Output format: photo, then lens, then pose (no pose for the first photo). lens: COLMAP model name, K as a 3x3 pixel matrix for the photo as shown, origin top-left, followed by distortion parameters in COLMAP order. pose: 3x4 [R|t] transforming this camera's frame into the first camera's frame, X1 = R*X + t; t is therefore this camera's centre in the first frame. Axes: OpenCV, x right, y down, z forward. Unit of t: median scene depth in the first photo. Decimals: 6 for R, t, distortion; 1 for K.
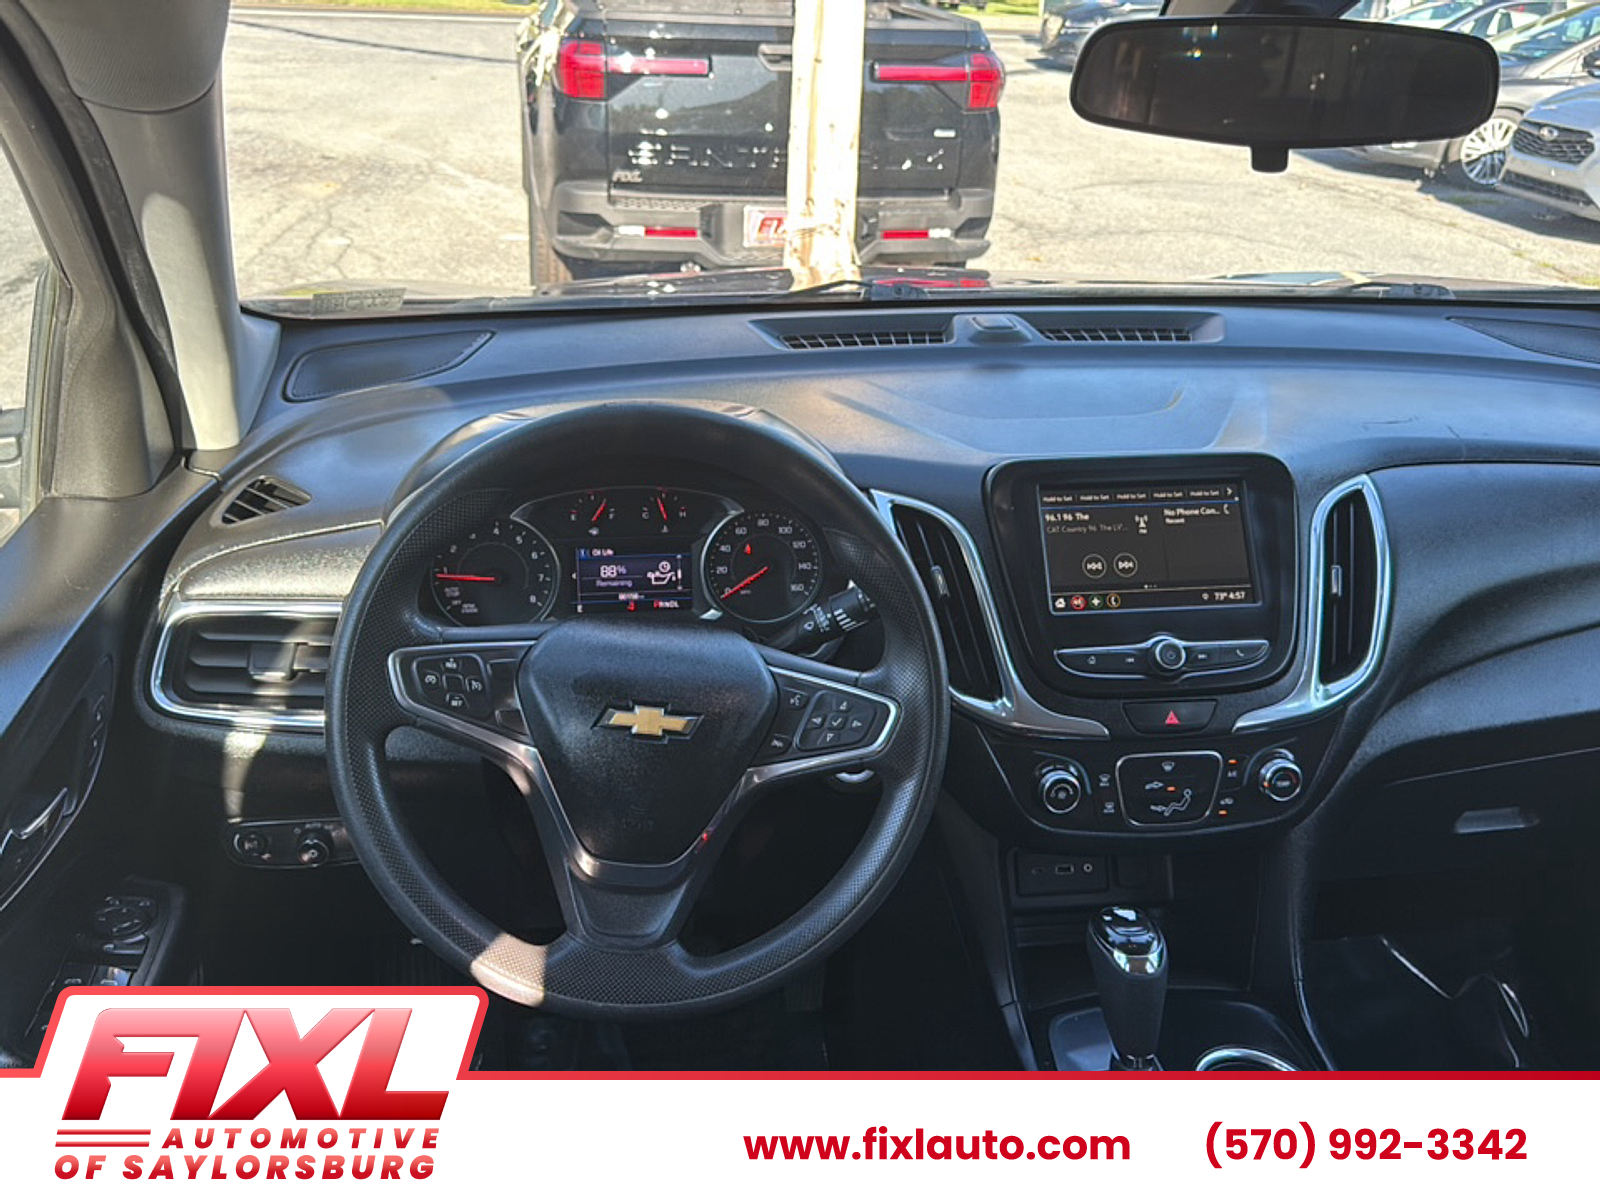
lens RADIAL K [[1443.7, 0, 787.1], [0, 1443.7, 609.9], [0, 0, 1]] dist [0.140741, -0.281689]
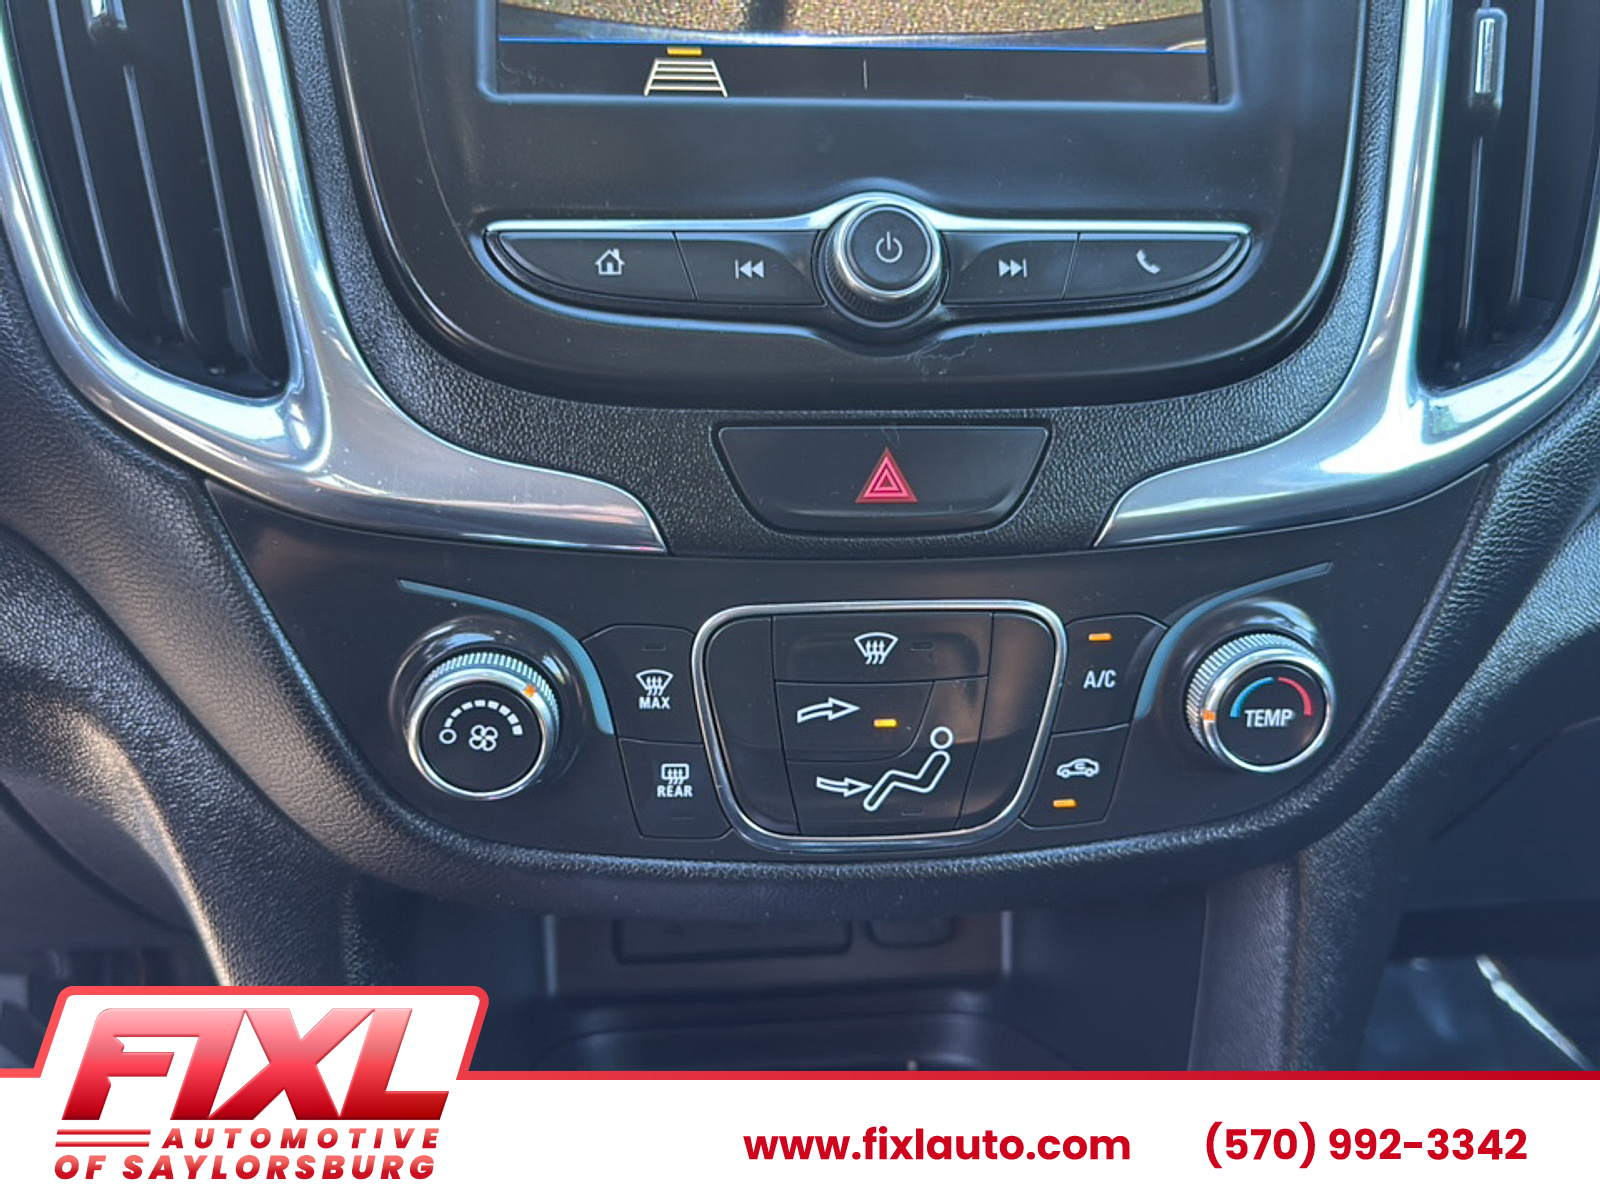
lens RADIAL K [[1435.7, 0, 802.3], [0, 1435.7, 618.8], [0, 0, 1]] dist [0.118943, -0.263618]
pose [[0.998778, 0.031639, -0.037956, 0.249941], [-0.028038, 0.995372, 0.091915, 0.073214], [0.040688, -0.090738, 0.995043, 0.691570]]
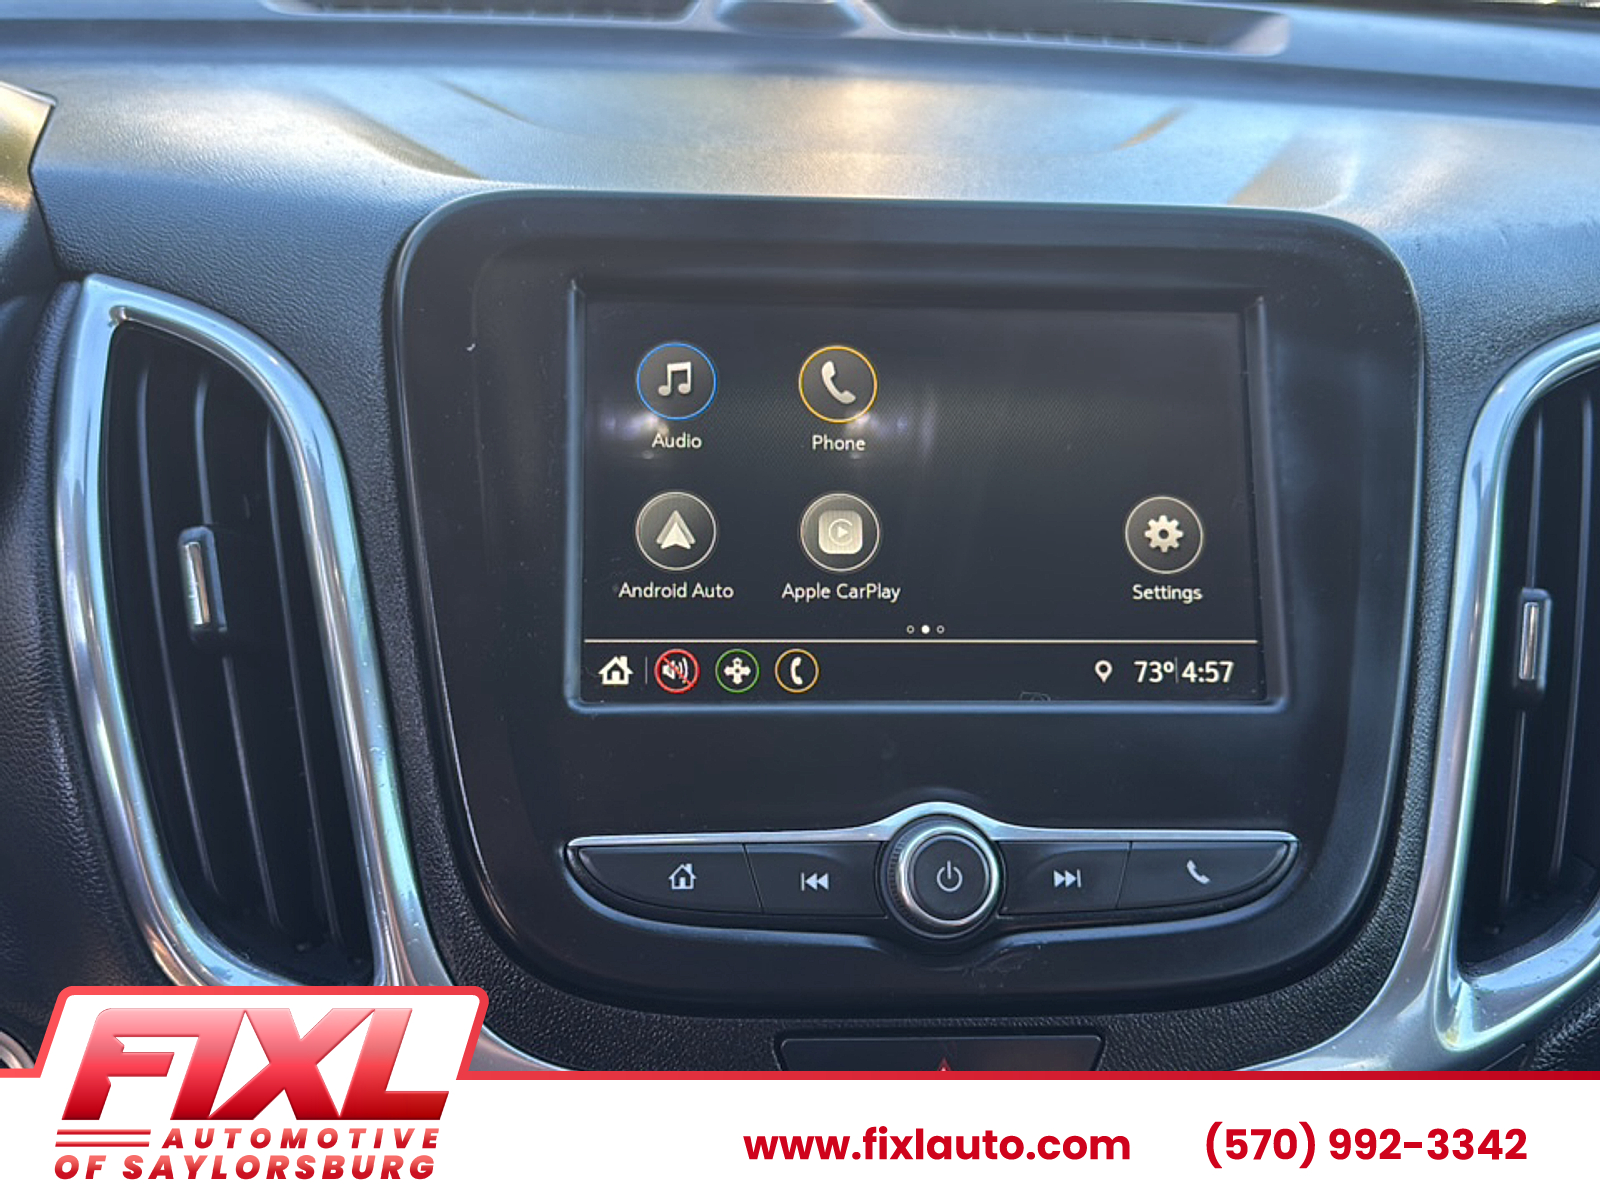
lens RADIAL K [[1435.7, 0, 802.3], [0, 1435.7, 618.8], [0, 0, 1]] dist [0.118943, -0.263618]
pose [[0.996964, 0.053070, -0.056972, 0.238607], [-0.049691, 0.997010, 0.059171, -0.034697], [0.059942, -0.056161, 0.996621, 0.687509]]
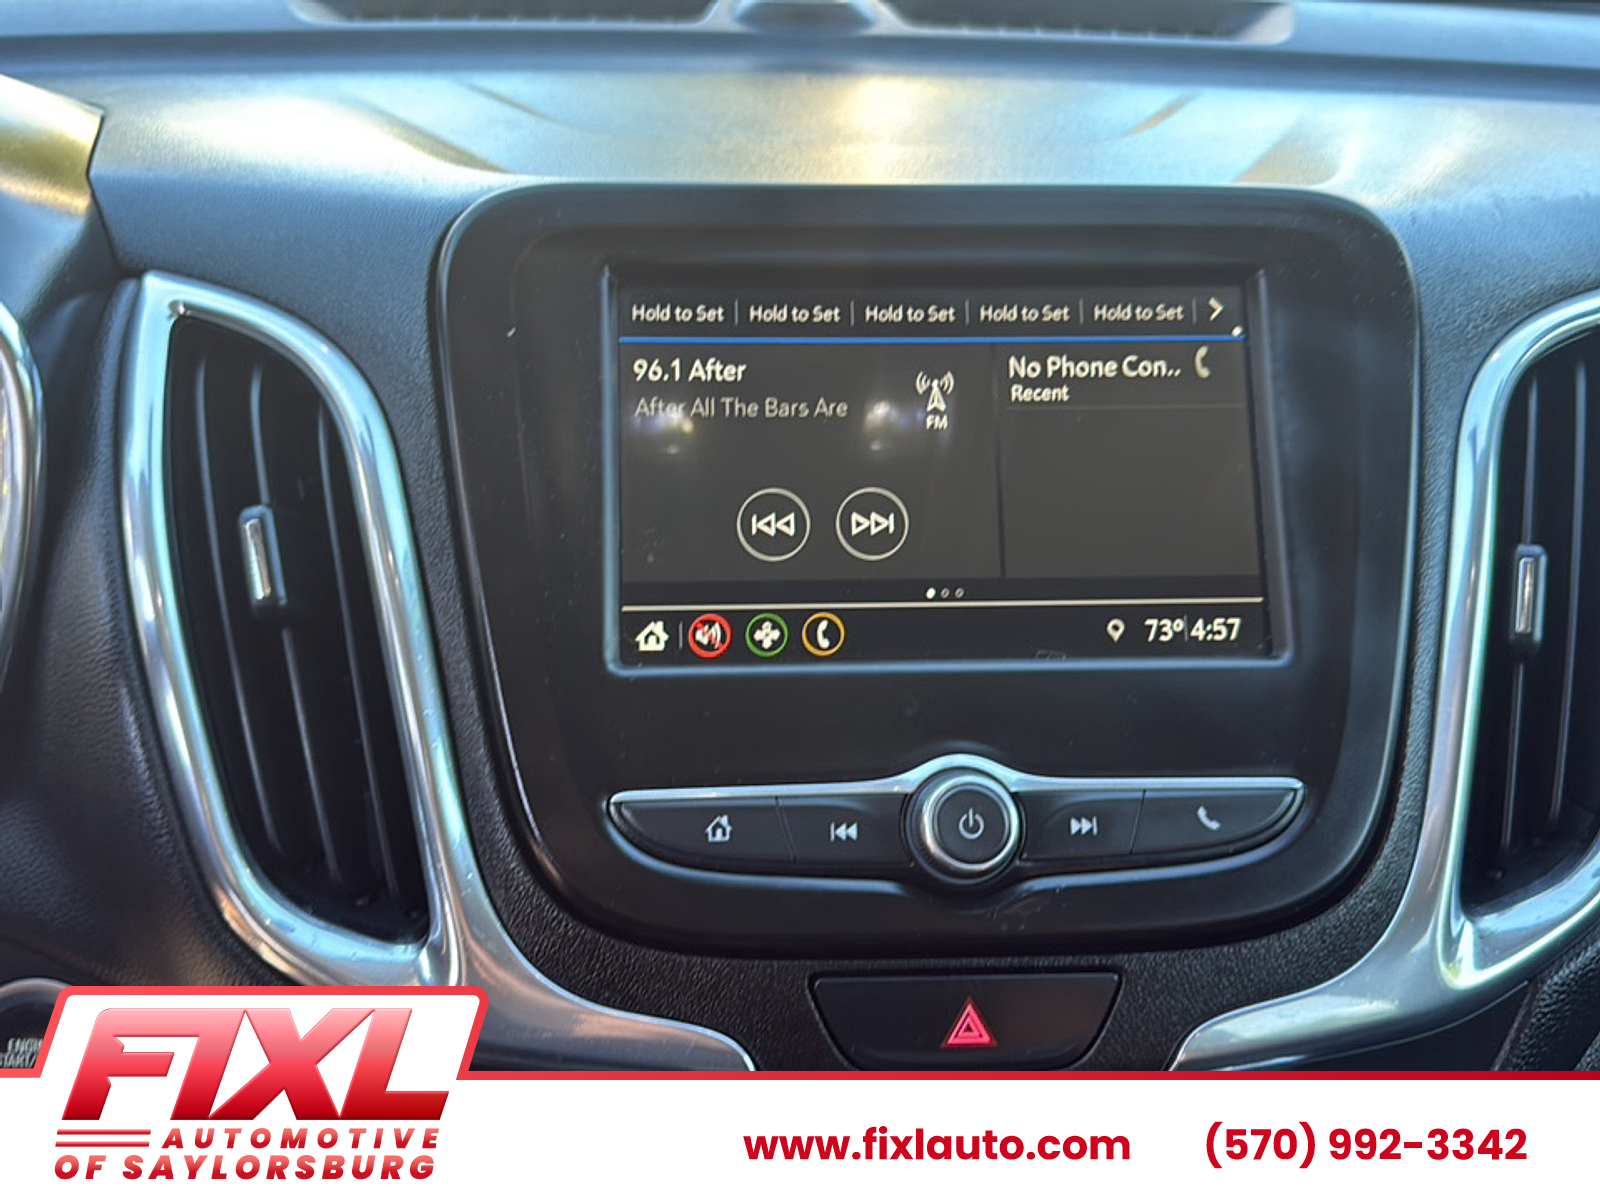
lens RADIAL K [[1435.7, 0, 802.3], [0, 1435.7, 618.8], [0, 0, 1]] dist [0.118943, -0.263618]
pose [[0.996674, 0.036997, -0.072608, 0.239145], [-0.032794, 0.997764, 0.058242, -0.027738], [0.074600, -0.055667, 0.995659, 0.671334]]
